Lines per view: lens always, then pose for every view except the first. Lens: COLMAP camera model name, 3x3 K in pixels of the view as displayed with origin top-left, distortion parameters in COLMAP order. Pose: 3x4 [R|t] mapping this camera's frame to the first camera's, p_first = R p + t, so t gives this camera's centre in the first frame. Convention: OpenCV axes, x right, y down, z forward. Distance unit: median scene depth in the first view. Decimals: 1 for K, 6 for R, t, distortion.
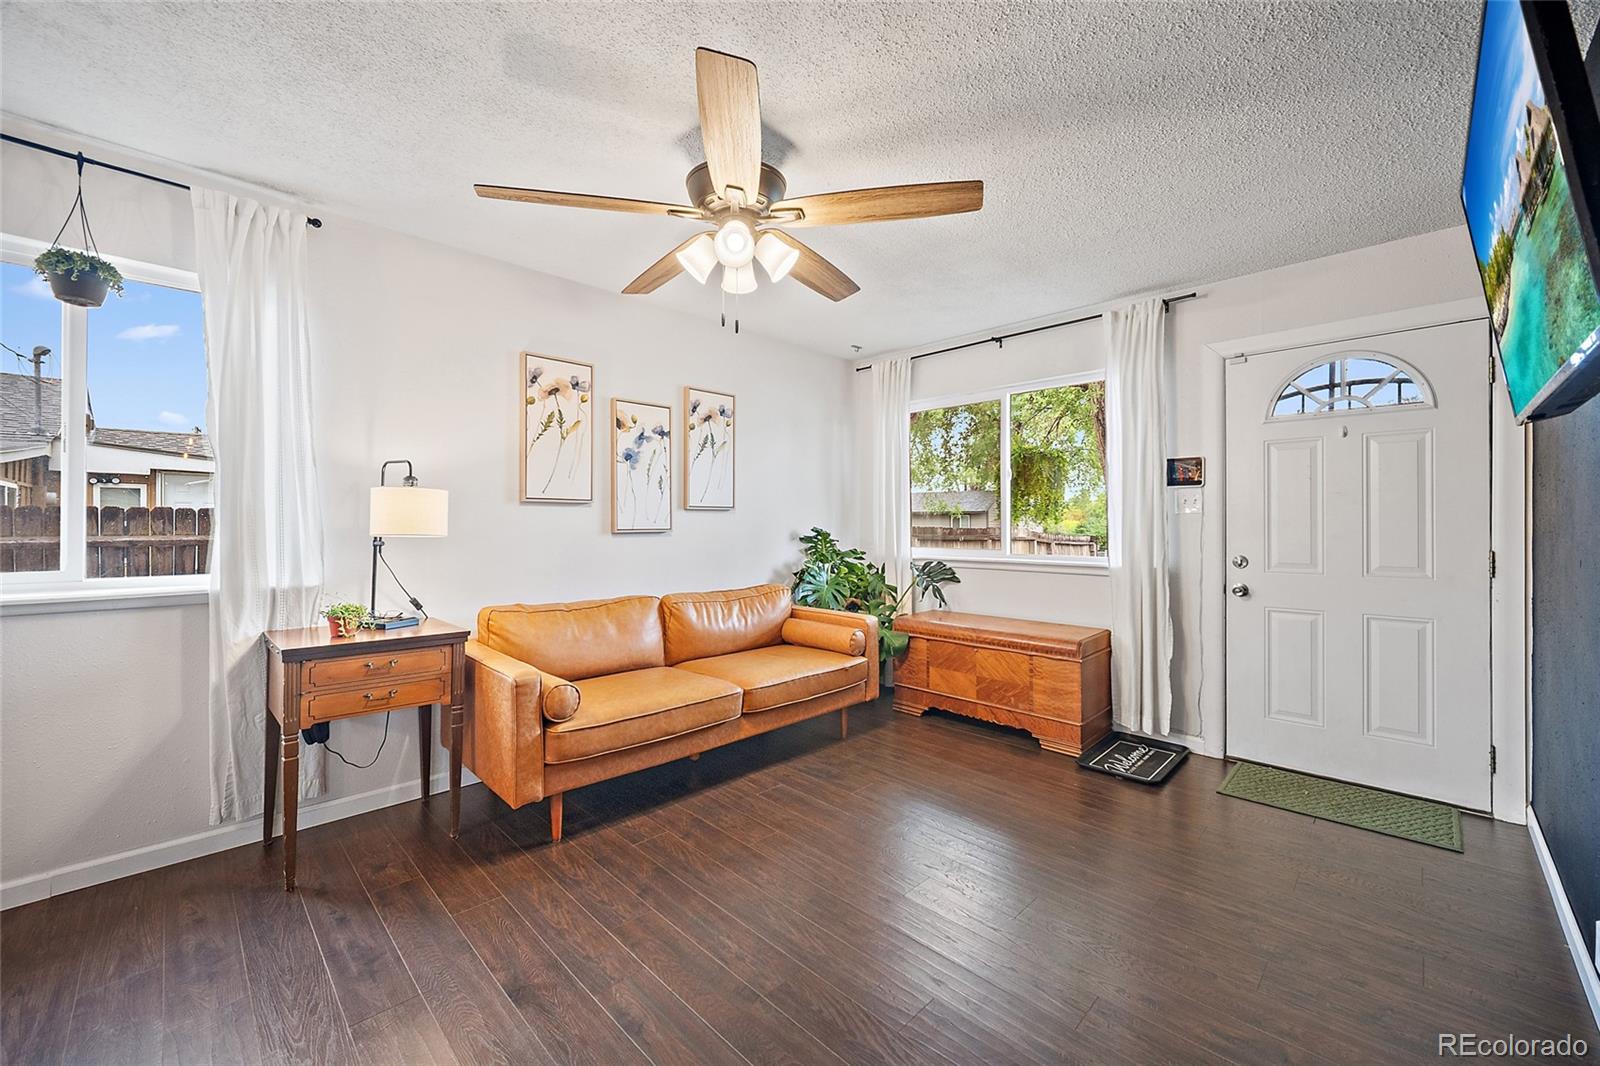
lens RADIAL K [[630.1, 0, 794.3], [0, 630.1, 521.8], [0, 0, 1]] dist [-0.000717, -0.000165]
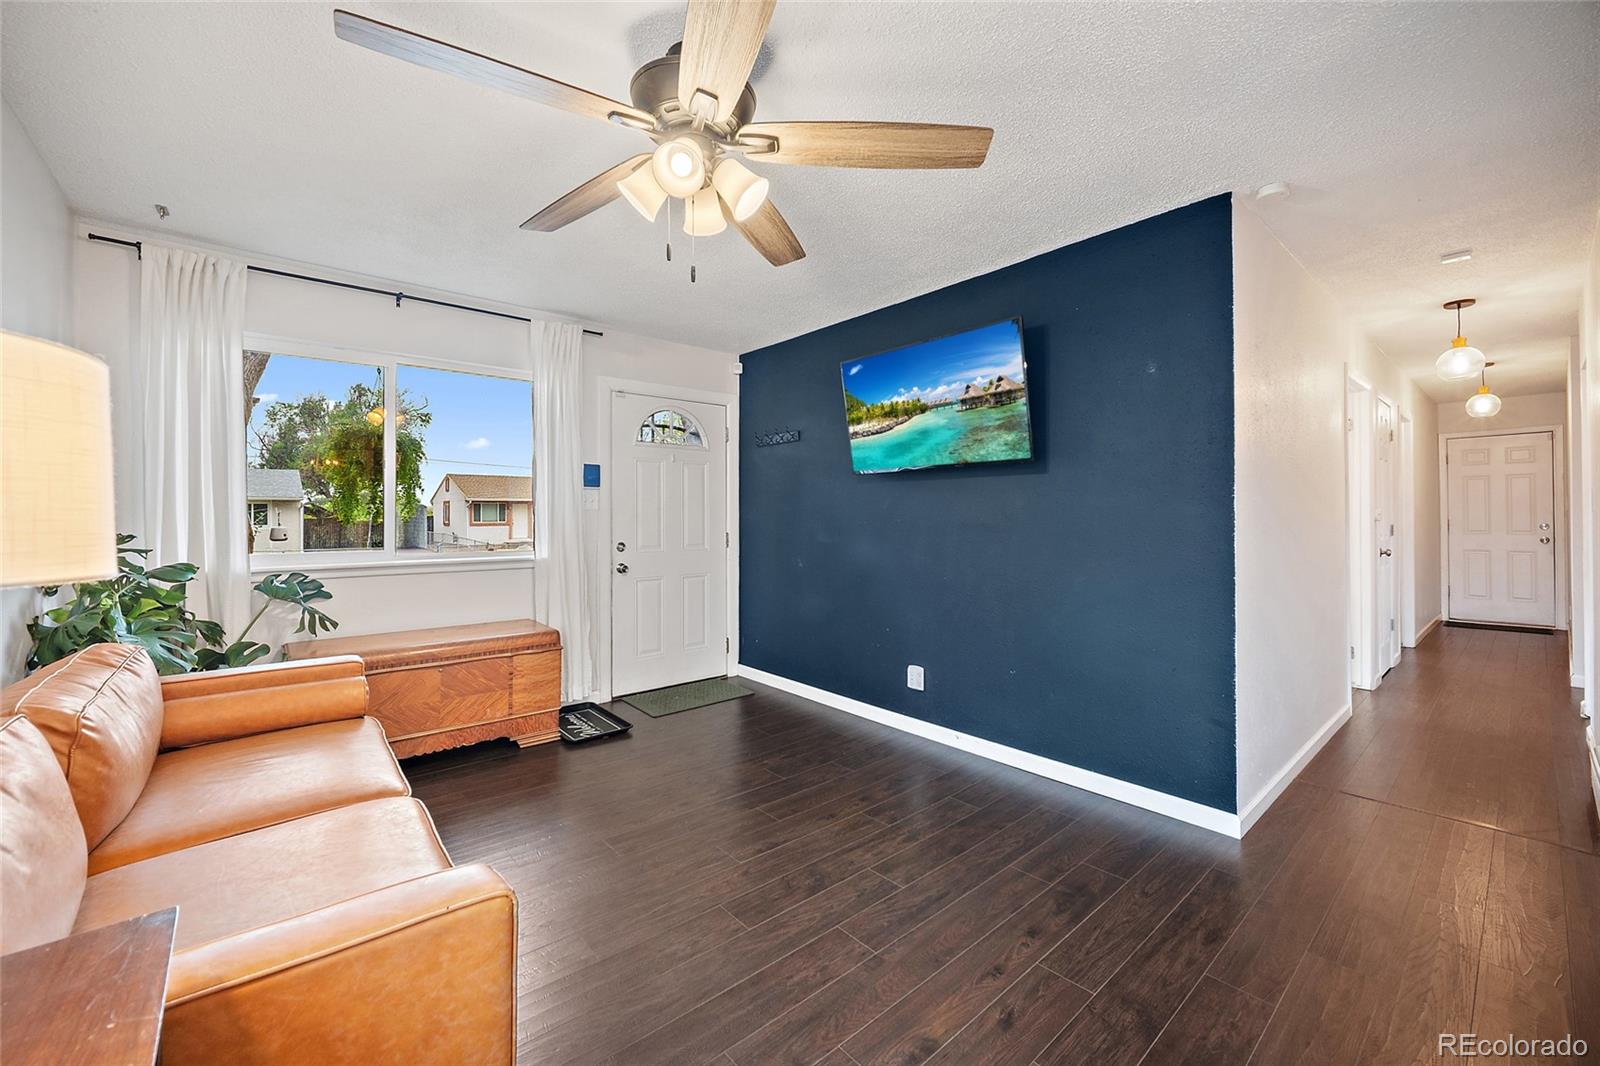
lens RADIAL K [[645.4, 0, 787.2], [0, 645.4, 520.5], [0, 0, 1]] dist [0.019789, -0.000031]
pose [[0.077818, -0.004921, 0.996955, -0.597156], [0.001290, 0.999987, 0.004836, 0.002706], [-0.996967, 0.000910, 0.077823, 0.531715]]
